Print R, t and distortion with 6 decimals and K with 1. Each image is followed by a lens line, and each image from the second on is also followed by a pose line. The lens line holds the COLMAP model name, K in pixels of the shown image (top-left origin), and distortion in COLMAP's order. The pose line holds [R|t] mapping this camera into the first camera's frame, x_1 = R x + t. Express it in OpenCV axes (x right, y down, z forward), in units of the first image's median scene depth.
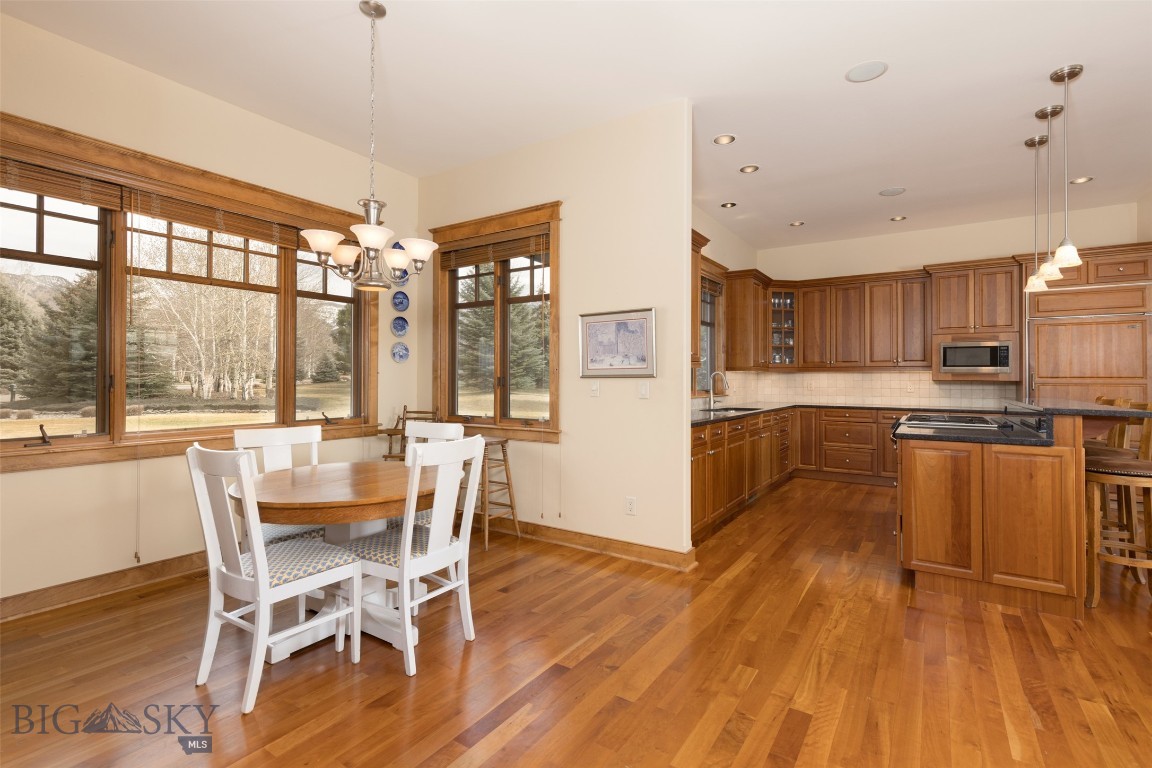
lens RADIAL K [[537.6, 0, 585.2], [0, 537.6, 373.6], [0, 0, 1]] dist [0.003545, 0.000146]
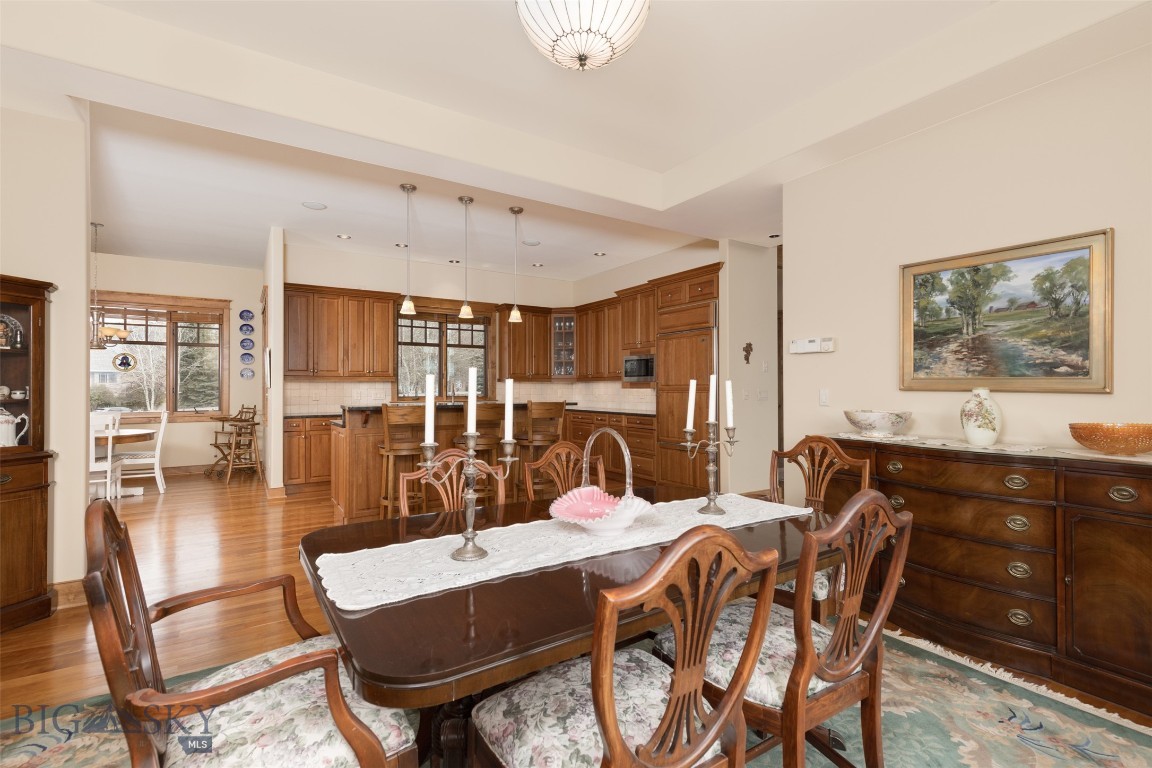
lens RADIAL K [[515.1, 0, 576.8], [0, 515.1, 388.0], [0, 0, 1]] dist [0.007476, -0.000046]
pose [[0.916776, -0.005261, -0.399367, 0.977766], [0.008170, 0.999951, 0.005582, 0.004430], [0.399318, -0.008380, 0.916774, -0.072217]]
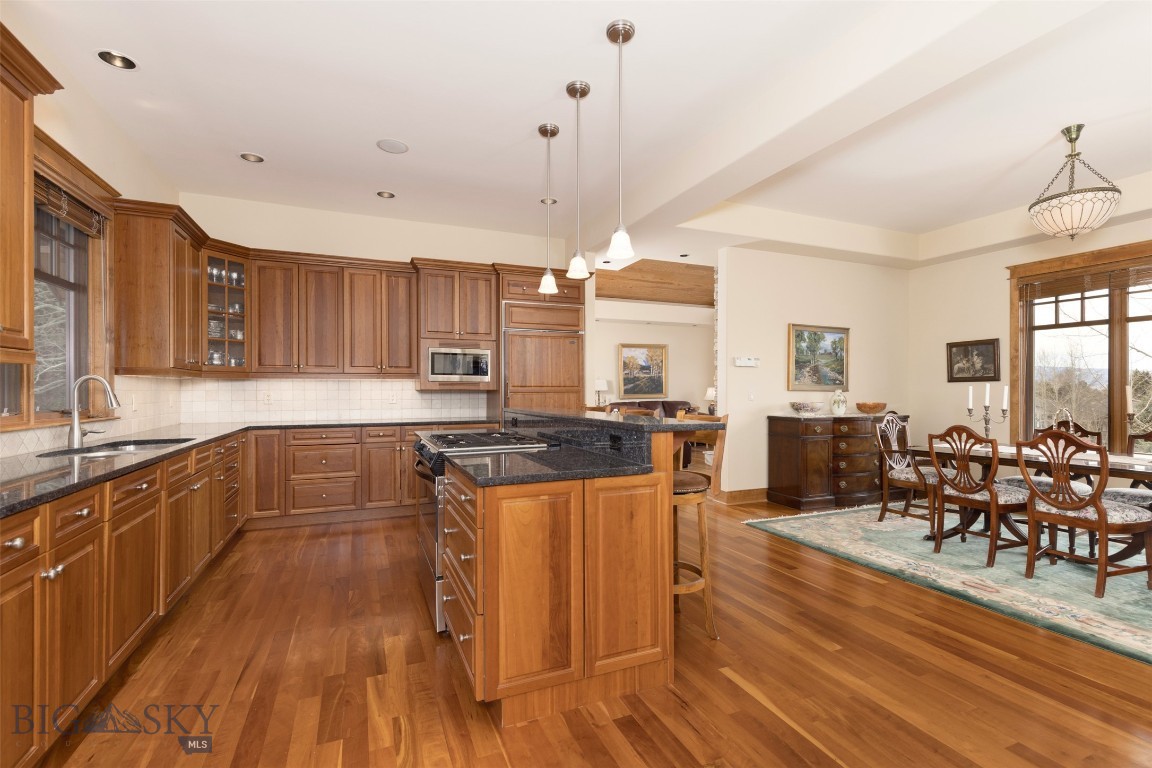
lens RADIAL K [[515.1, 0, 576.8], [0, 515.1, 388.0], [0, 0, 1]] dist [0.007476, -0.000046]
pose [[0.562205, -0.001635, 0.826996, 0.088055], [-0.004320, 0.999979, 0.004914, 0.004244], [-0.826987, -0.006336, 0.562186, 0.304890]]
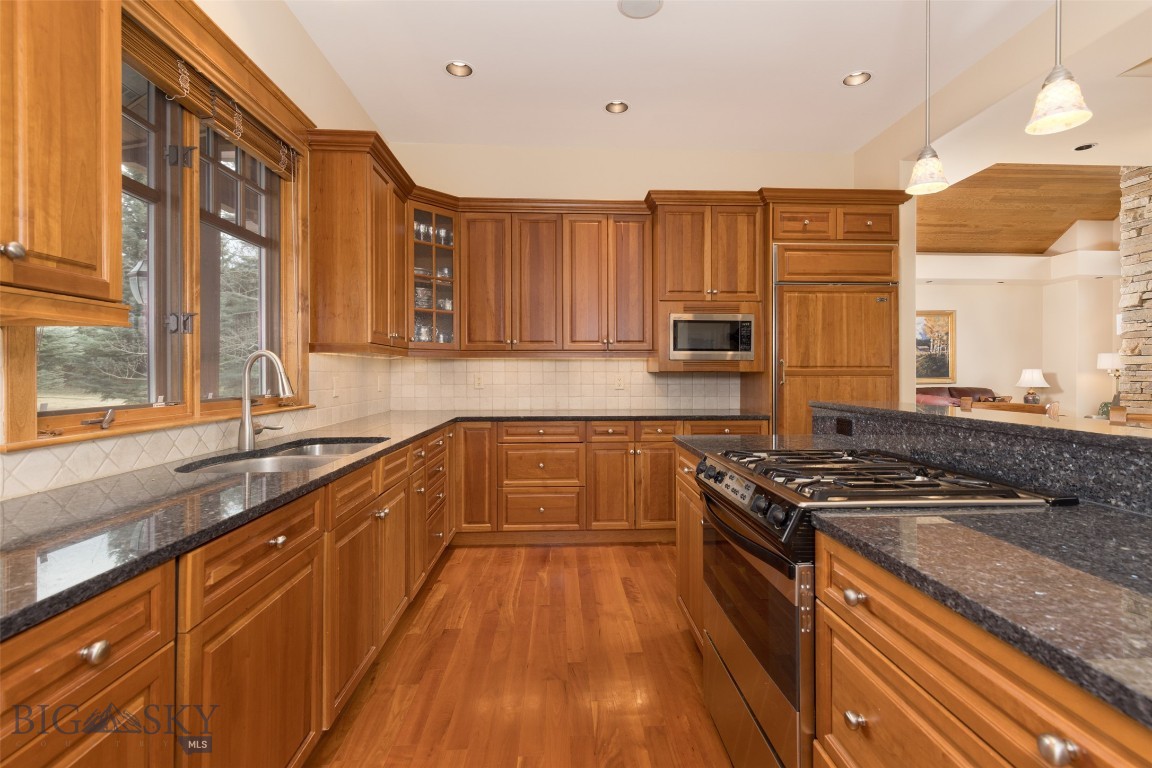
lens RADIAL K [[537.6, 0, 585.2], [0, 537.6, 373.6], [0, 0, 1]] dist [0.003545, 0.000146]
pose [[0.811377, -0.005642, 0.584496, 0.190311], [-0.001840, 0.999924, 0.012207, 0.007092], [-0.584521, -0.010980, 0.811305, 0.514025]]
